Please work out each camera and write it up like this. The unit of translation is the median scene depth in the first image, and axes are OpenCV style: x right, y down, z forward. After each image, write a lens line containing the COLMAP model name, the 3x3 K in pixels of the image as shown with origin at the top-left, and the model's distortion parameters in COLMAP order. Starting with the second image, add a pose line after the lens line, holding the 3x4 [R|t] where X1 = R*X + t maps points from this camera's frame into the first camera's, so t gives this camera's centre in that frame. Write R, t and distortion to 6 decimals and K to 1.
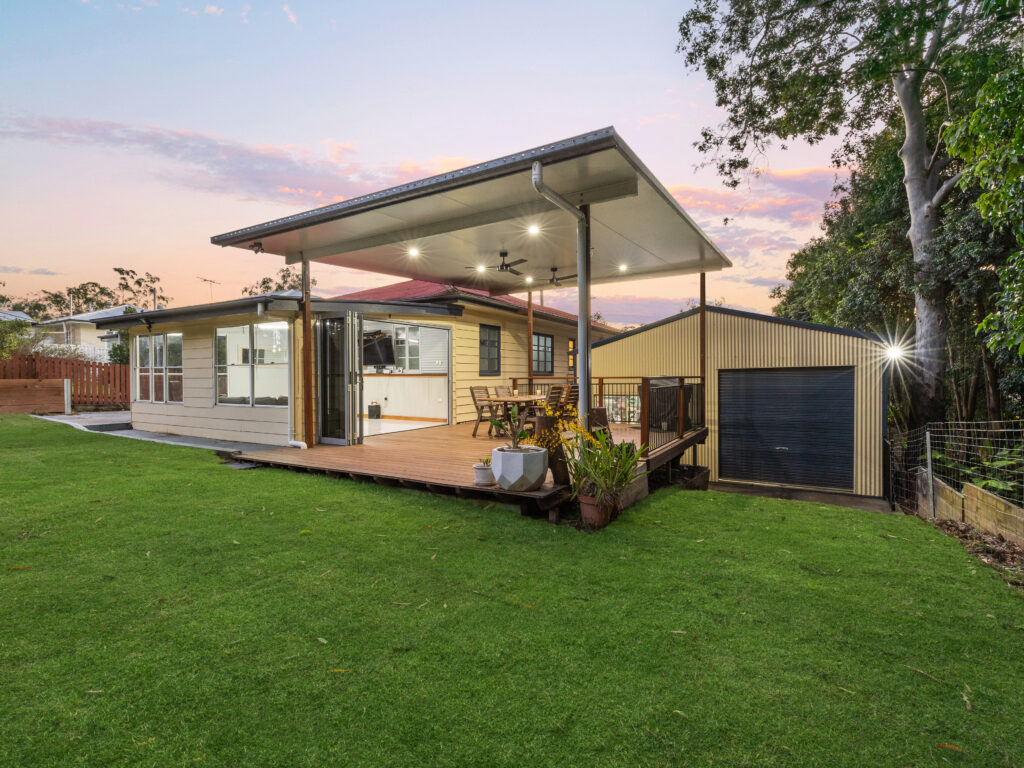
lens RADIAL K [[455.0, 0, 517.3], [0, 455.0, 378.5], [0, 0, 1]] dist [-0.003092, 0.001667]
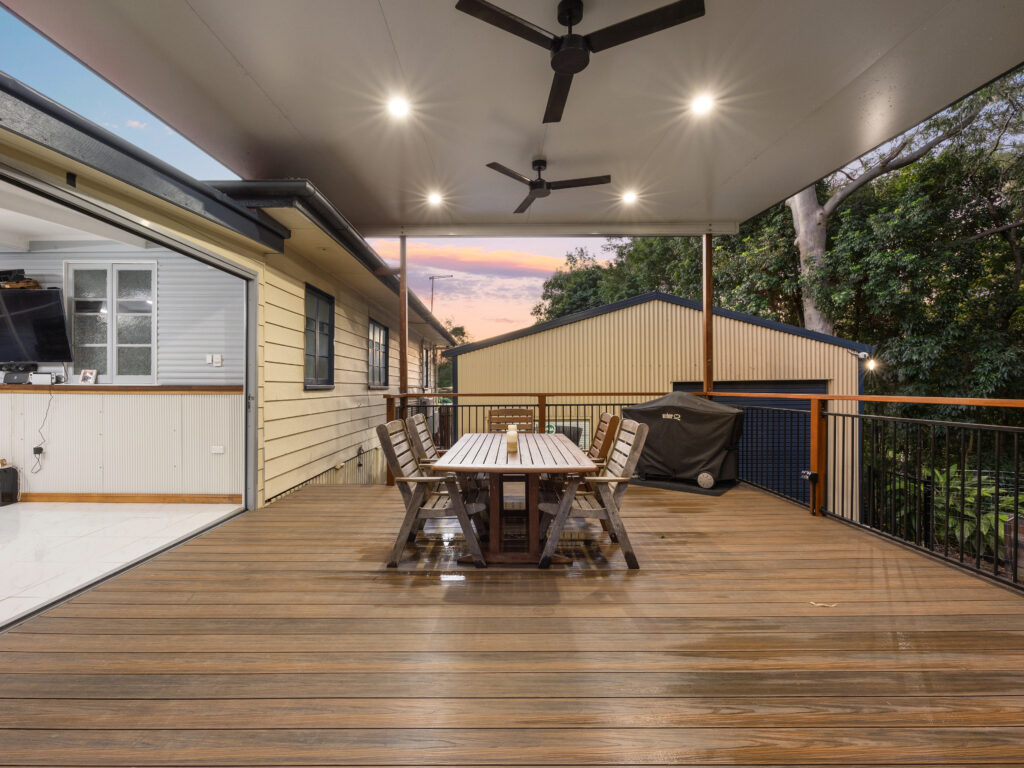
lens RADIAL K [[455.0, 0, 503.6], [0, 455.0, 384.6], [0, 0, 1]] dist [-0.003092, 0.001667]
pose [[0.869673, 0.006128, 0.493591, -0.138344], [-0.000504, 0.999933, -0.011526, -0.006890], [-0.493628, 0.009775, 0.869618, 0.476223]]
